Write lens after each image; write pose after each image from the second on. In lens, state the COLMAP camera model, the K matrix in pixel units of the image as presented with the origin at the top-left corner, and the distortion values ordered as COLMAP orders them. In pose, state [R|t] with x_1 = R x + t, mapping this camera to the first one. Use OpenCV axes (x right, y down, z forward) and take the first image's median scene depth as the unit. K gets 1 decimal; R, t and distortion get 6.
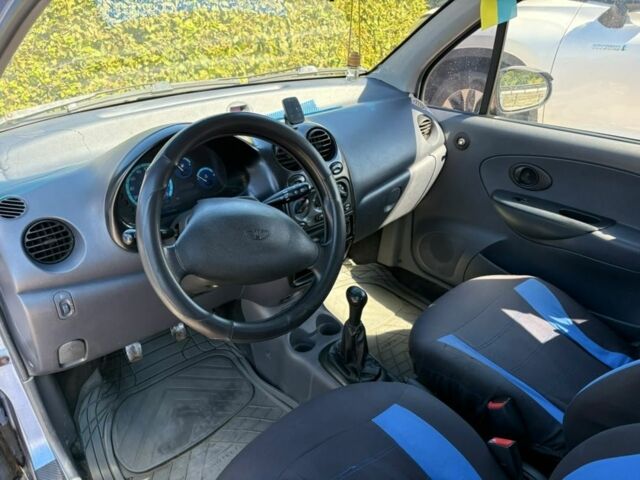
lens RADIAL K [[484.8, 0, 320.0], [0, 484.8, 240.0], [0, 0, 1]] dist [0.027134, -0.041473]
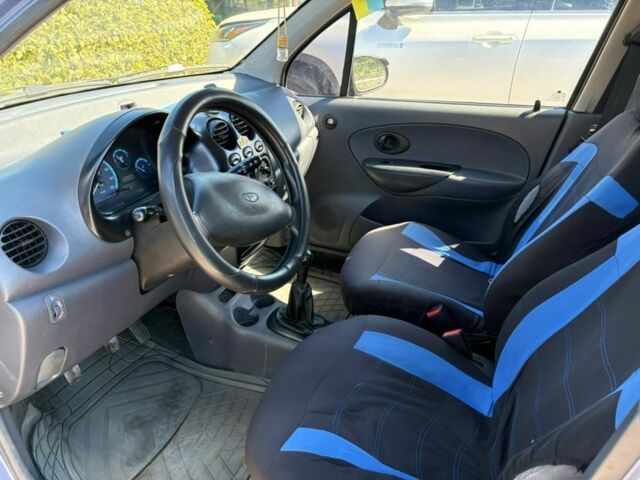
lens RADIAL K [[484.8, 0, 320.0], [0, 484.8, 240.0], [0, 0, 1]] dist [0.027134, -0.041473]
pose [[0.902201, -0.185671, 0.389306, -0.258339], [0.196025, 0.980508, 0.013352, 0.059510], [-0.384197, 0.064267, 0.921012, -0.039540]]
